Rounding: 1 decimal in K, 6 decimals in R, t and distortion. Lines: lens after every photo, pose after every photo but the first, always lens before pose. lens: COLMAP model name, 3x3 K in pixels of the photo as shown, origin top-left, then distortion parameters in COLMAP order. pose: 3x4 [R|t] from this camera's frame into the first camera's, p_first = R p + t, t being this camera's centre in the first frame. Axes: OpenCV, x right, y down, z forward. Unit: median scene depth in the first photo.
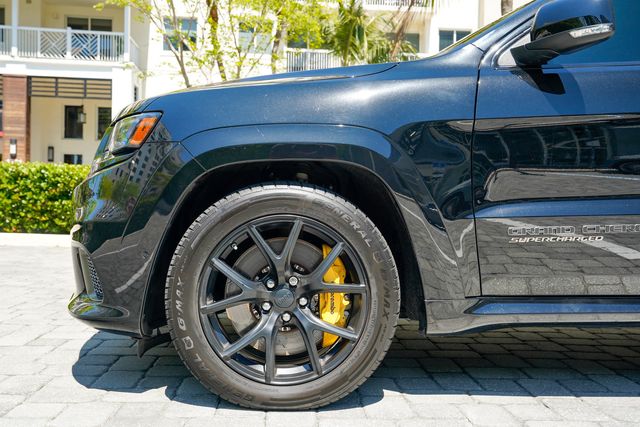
lens RADIAL K [[628.4, 0, 320.0], [0, 628.4, 213.5], [0, 0, 1]] dist [-0.020713, 0.137110]
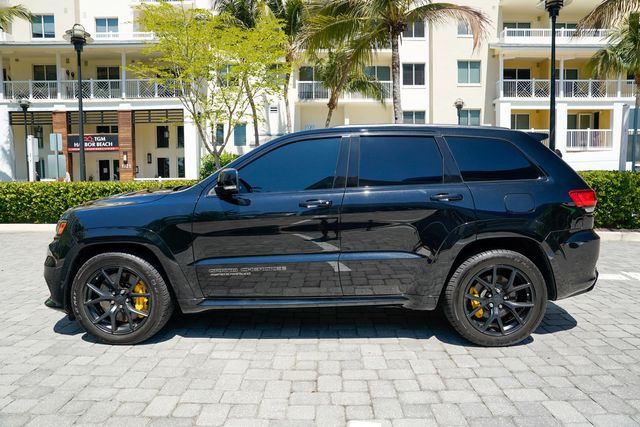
lens RADIAL K [[441.3, 0, 321.9], [0, 441.3, 214.9], [0, 0, 1]] dist [-0.121634, 0.085774]
pose [[0.997228, -0.019970, -0.071671, 0.825501], [0.025329, 0.996888, 0.074658, -0.281840], [0.069957, -0.076266, 0.994630, -0.533433]]
